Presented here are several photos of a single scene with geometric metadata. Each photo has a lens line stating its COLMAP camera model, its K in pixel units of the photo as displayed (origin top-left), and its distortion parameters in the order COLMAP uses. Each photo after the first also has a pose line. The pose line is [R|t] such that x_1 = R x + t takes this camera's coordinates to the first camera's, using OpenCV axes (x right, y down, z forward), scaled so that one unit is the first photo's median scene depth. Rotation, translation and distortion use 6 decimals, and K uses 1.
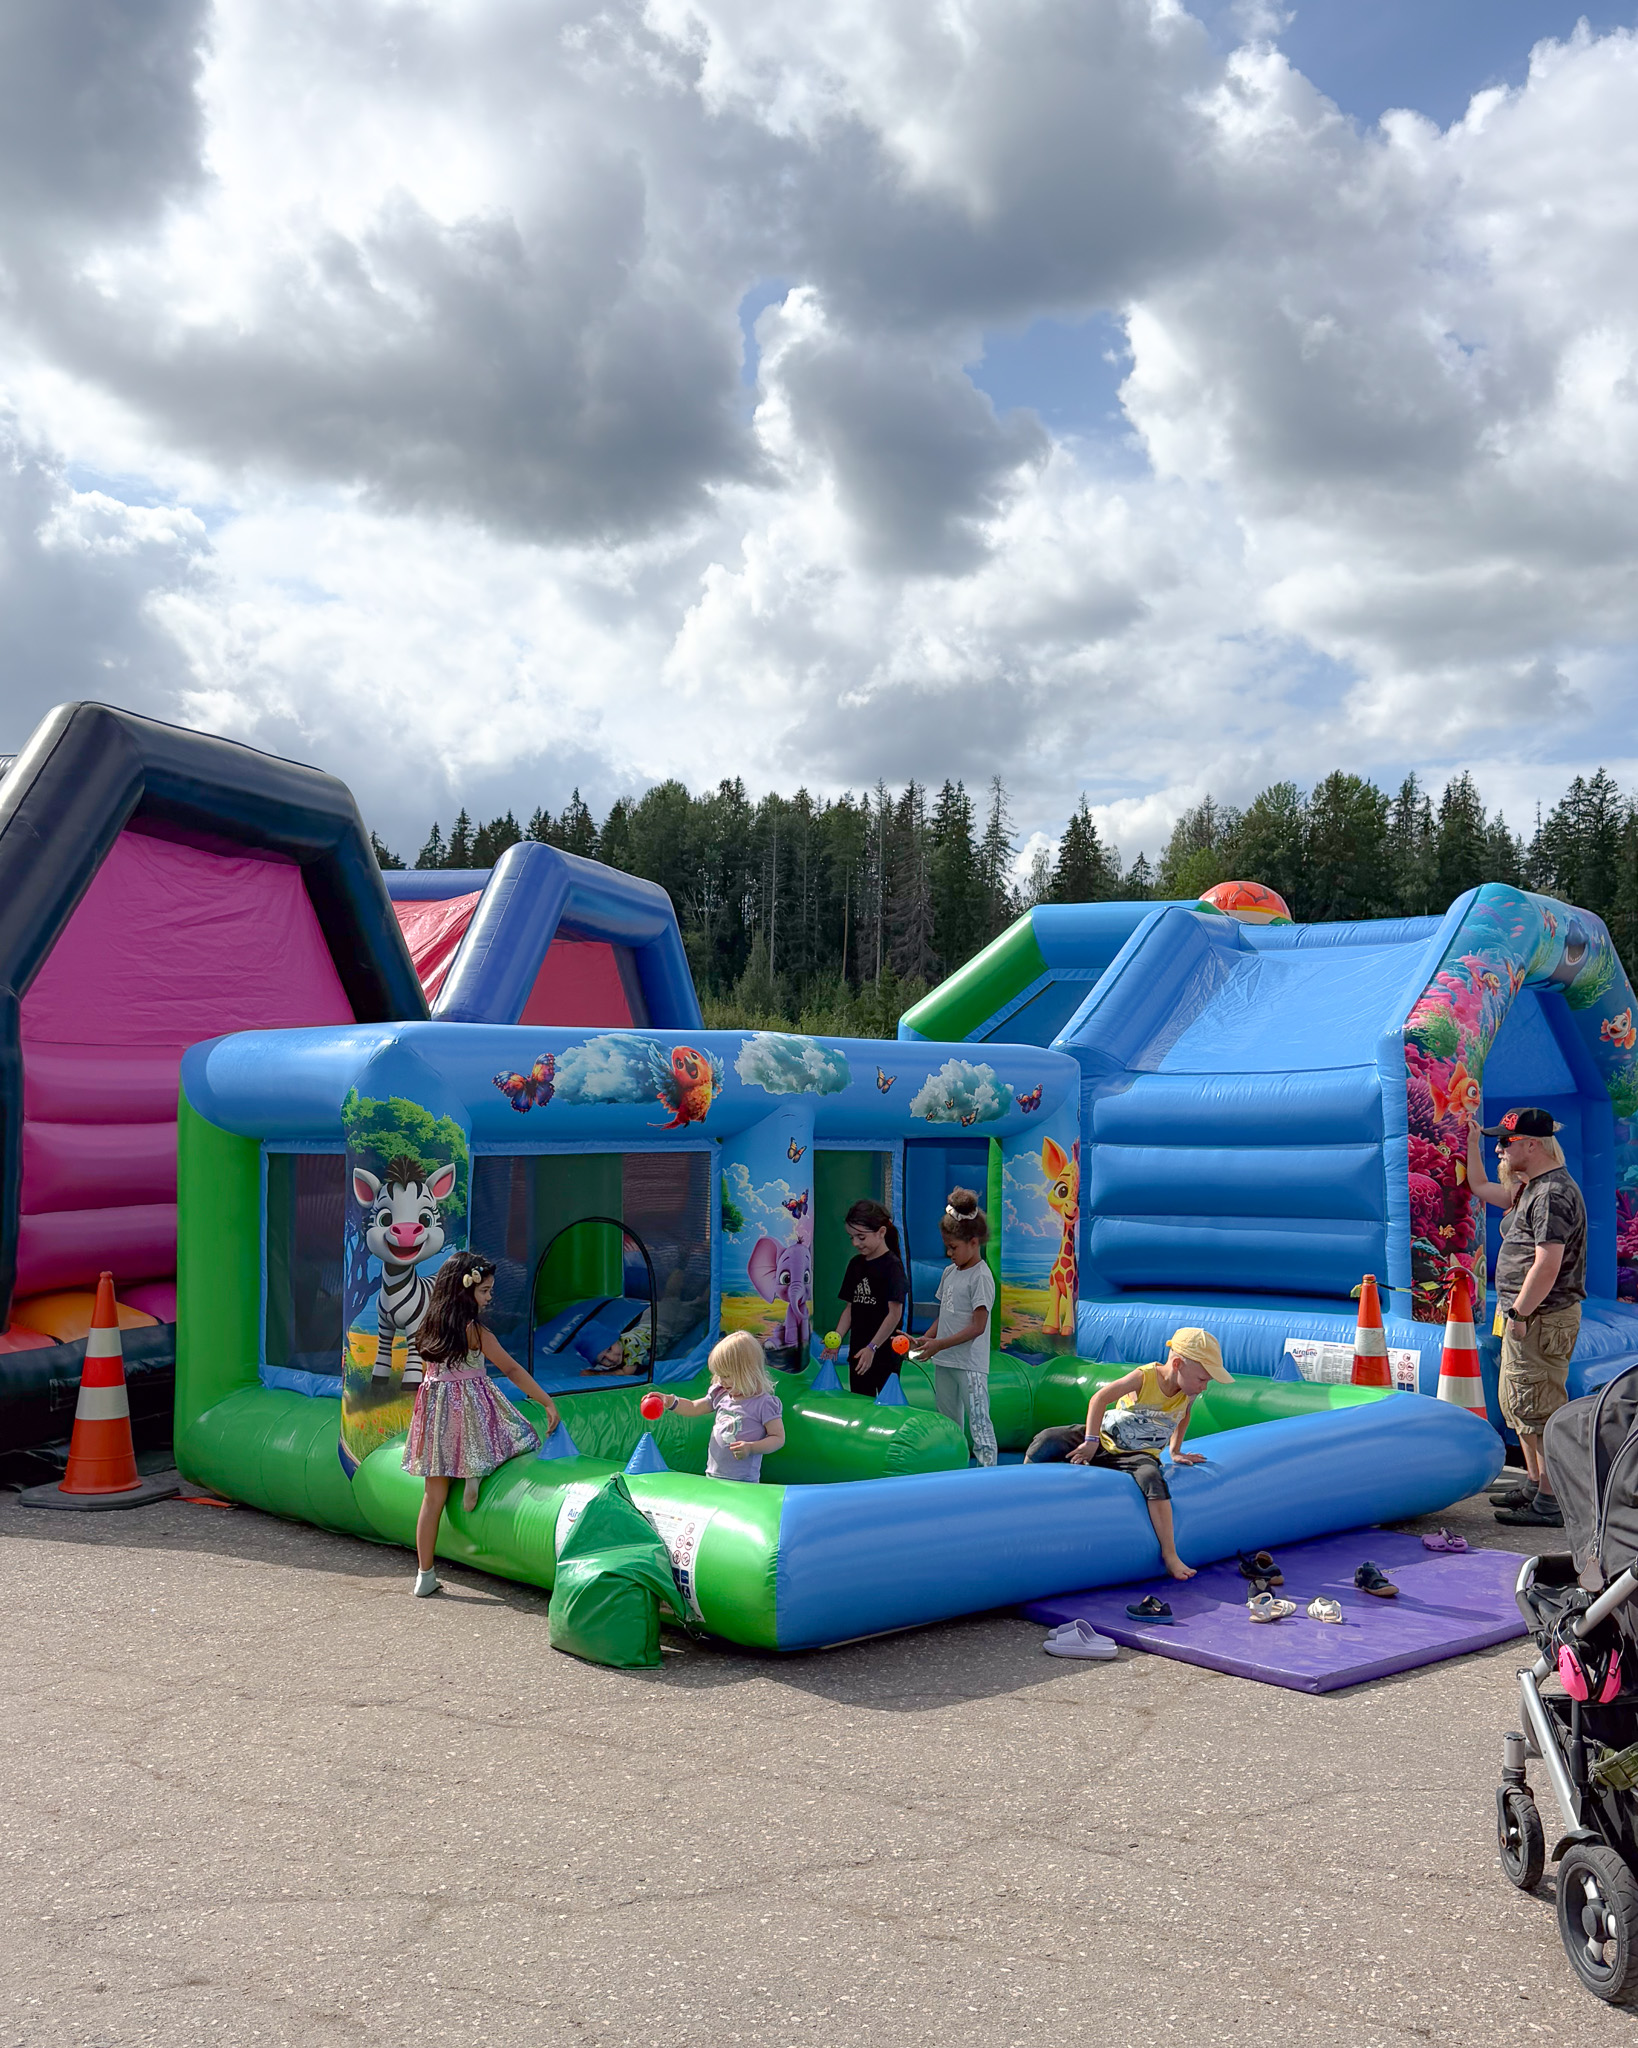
lens RADIAL K [[2277.7, 0, 819.0], [0, 2277.7, 1024.0], [0, 0, 1]] dist [0.031445, -0.001452]
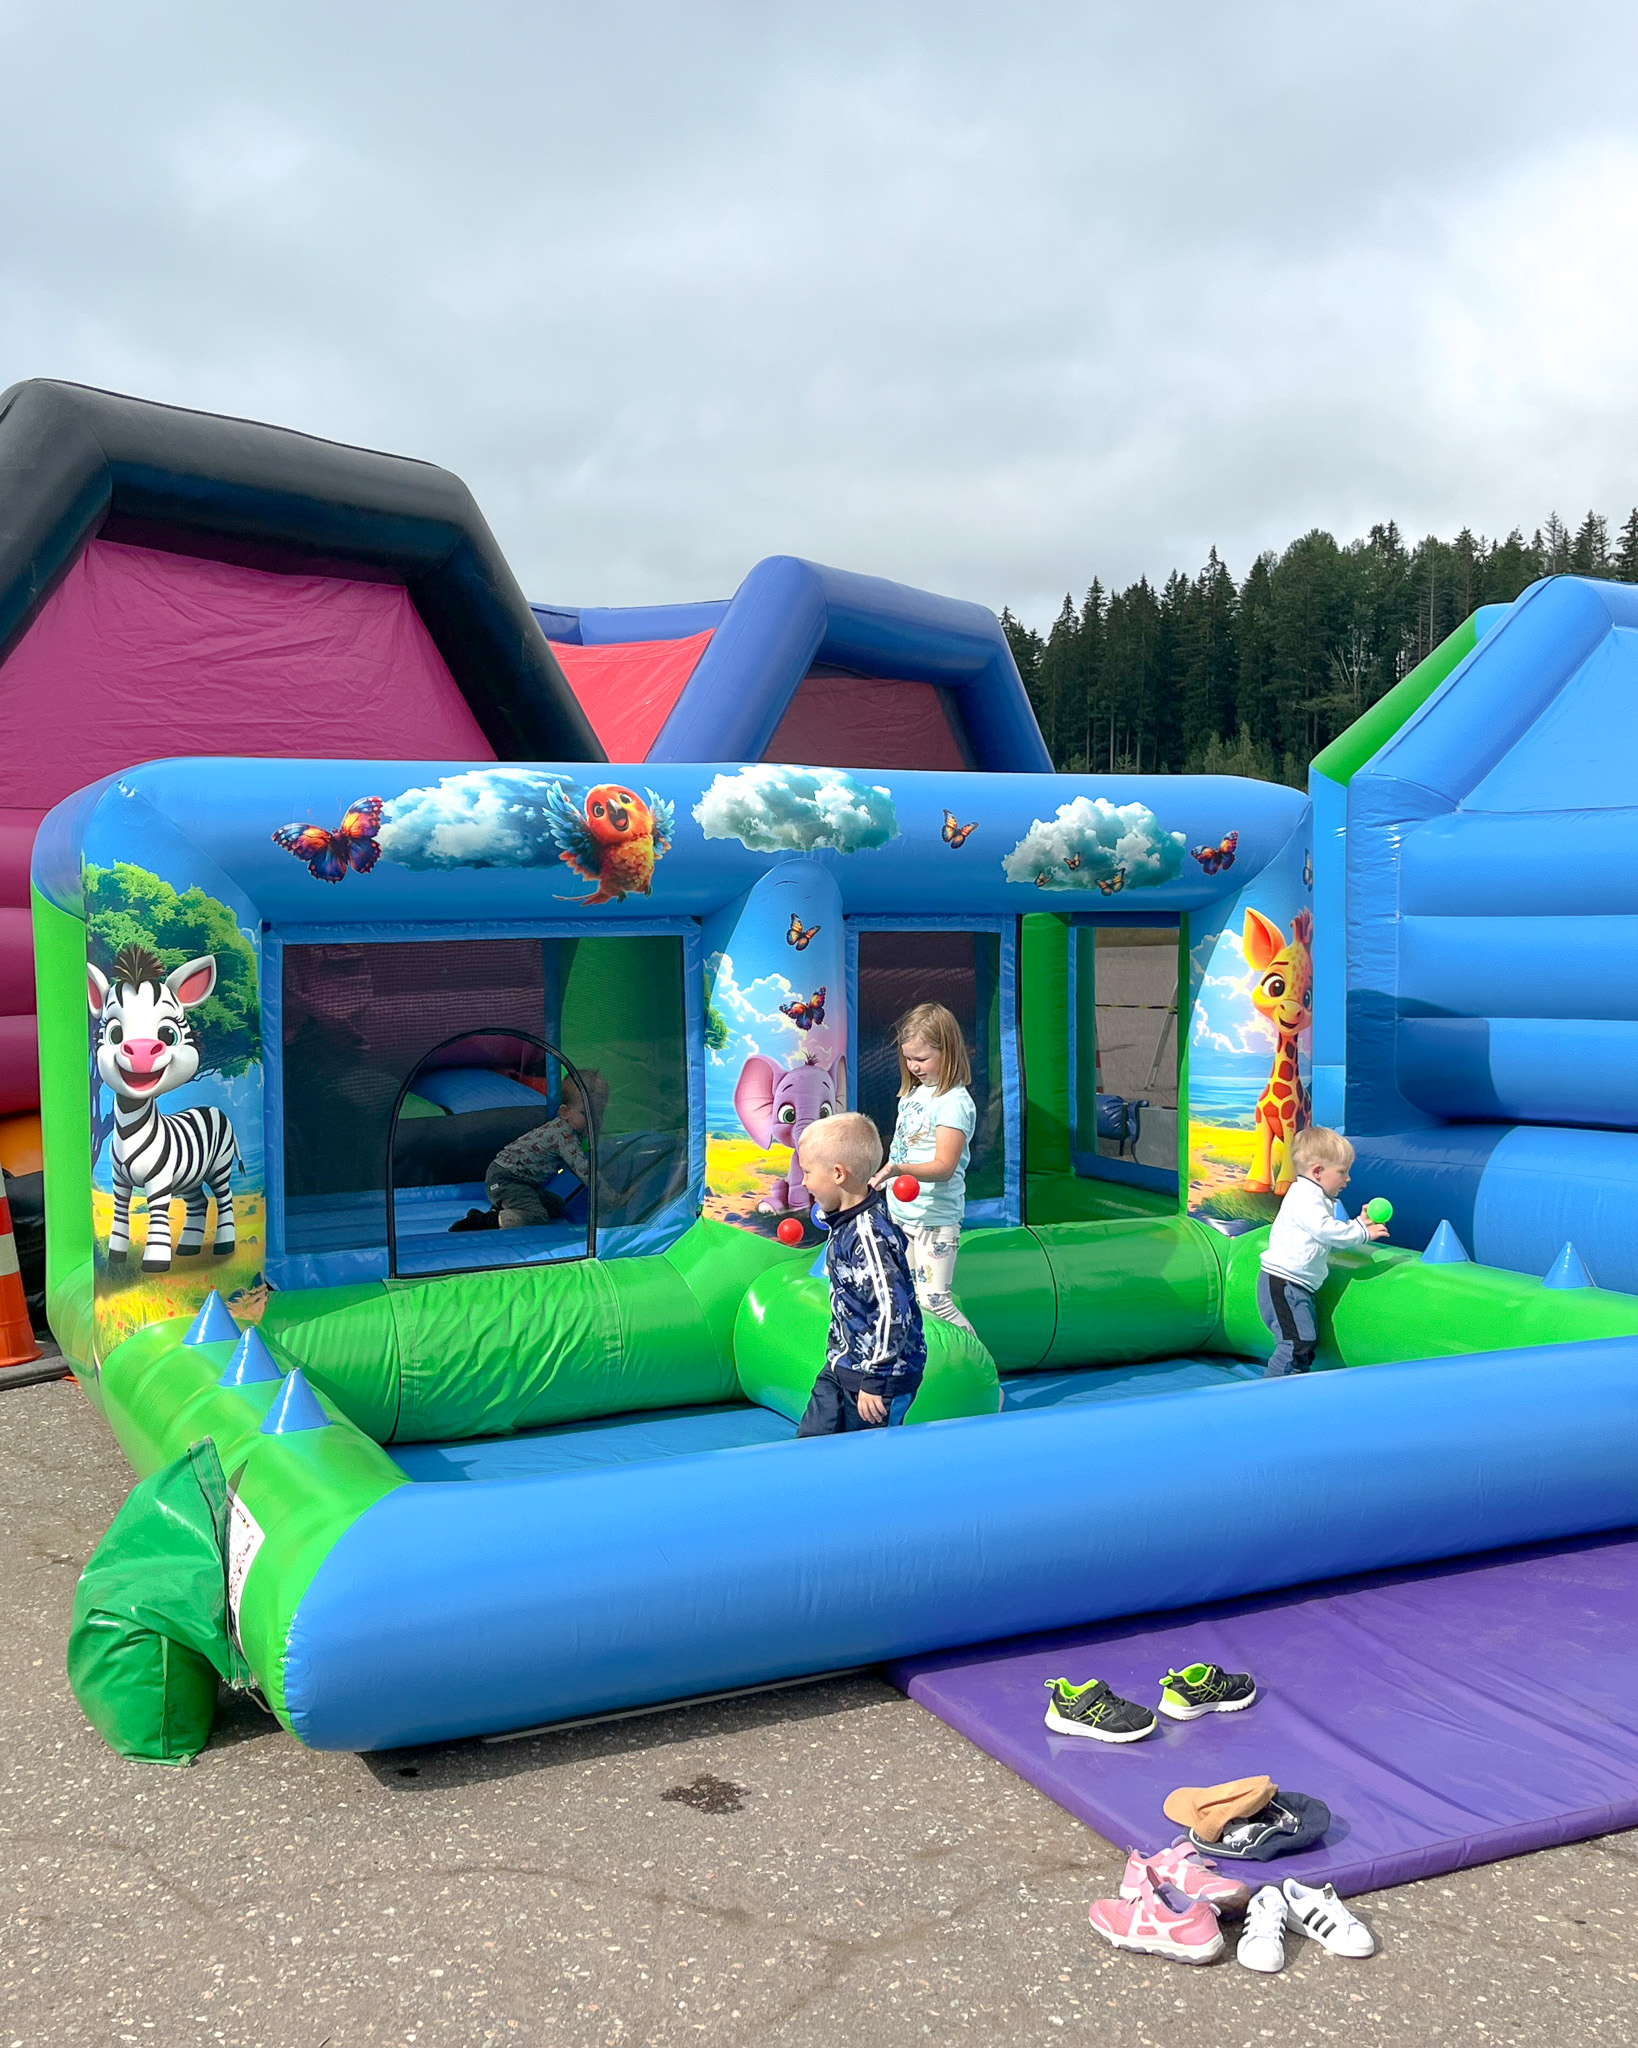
lens RADIAL K [[2204.7, 0, 819.0], [0, 2204.7, 1024.0], [0, 0, 1]] dist [0.157877, -0.523721]
pose [[0.947508, 0.004188, -0.319705, 0.207460], [0.027022, 0.995288, 0.093125, 0.020296], [0.318588, -0.096876, 0.942930, 0.356304]]
